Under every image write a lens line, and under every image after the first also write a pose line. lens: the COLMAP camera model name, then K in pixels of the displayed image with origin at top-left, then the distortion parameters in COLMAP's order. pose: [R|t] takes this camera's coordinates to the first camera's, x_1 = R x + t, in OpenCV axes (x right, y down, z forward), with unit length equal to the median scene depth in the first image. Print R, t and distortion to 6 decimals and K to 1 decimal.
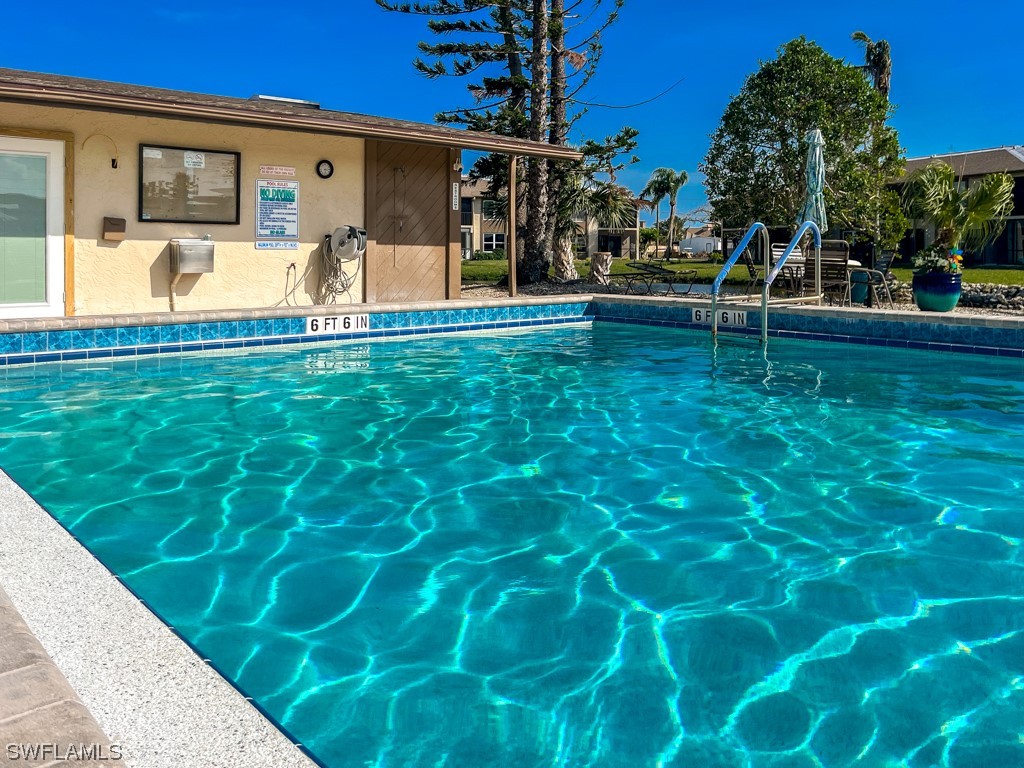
lens RADIAL K [[786.1, 0, 512.8], [0, 786.1, 346.4], [0, 0, 1]] dist [-0.038574, 0.000778]
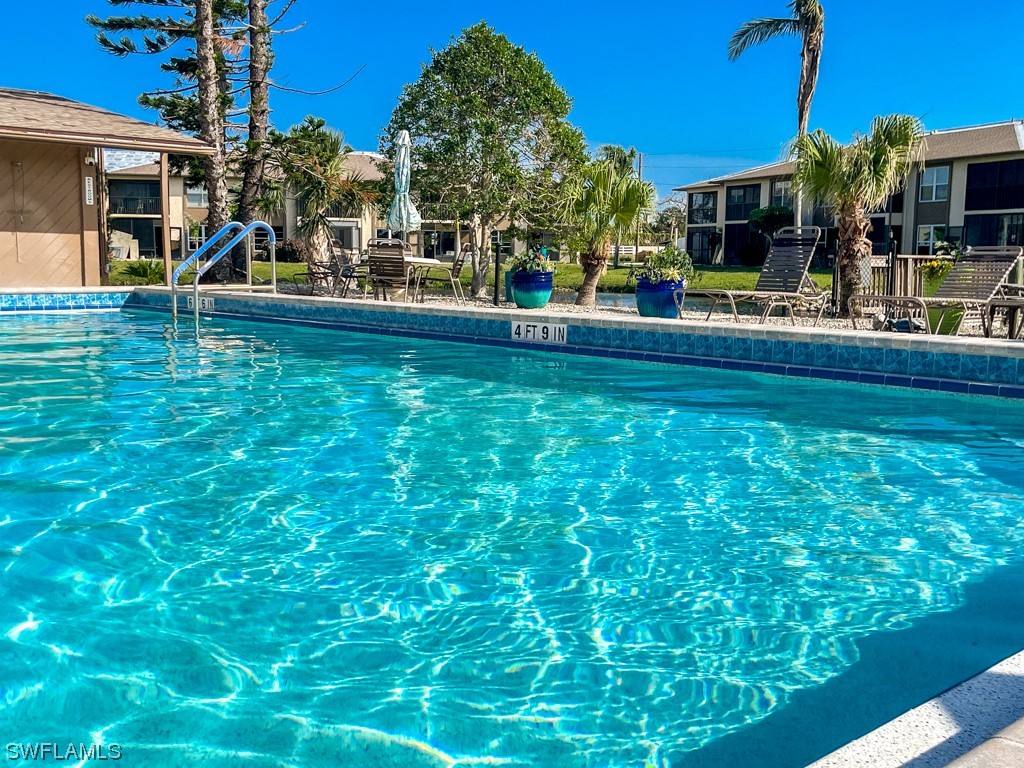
lens RADIAL K [[1133.0, 0, 512.0], [0, 1133.0, 384.0], [0, 0, 1]] dist [-0.009415, 0.005667]
pose [[0.999222, 0.005768, 0.039020, 0.307338], [-0.005515, 0.999963, -0.006600, 0.042245], [-0.039057, 0.006380, 0.999217, -0.323975]]
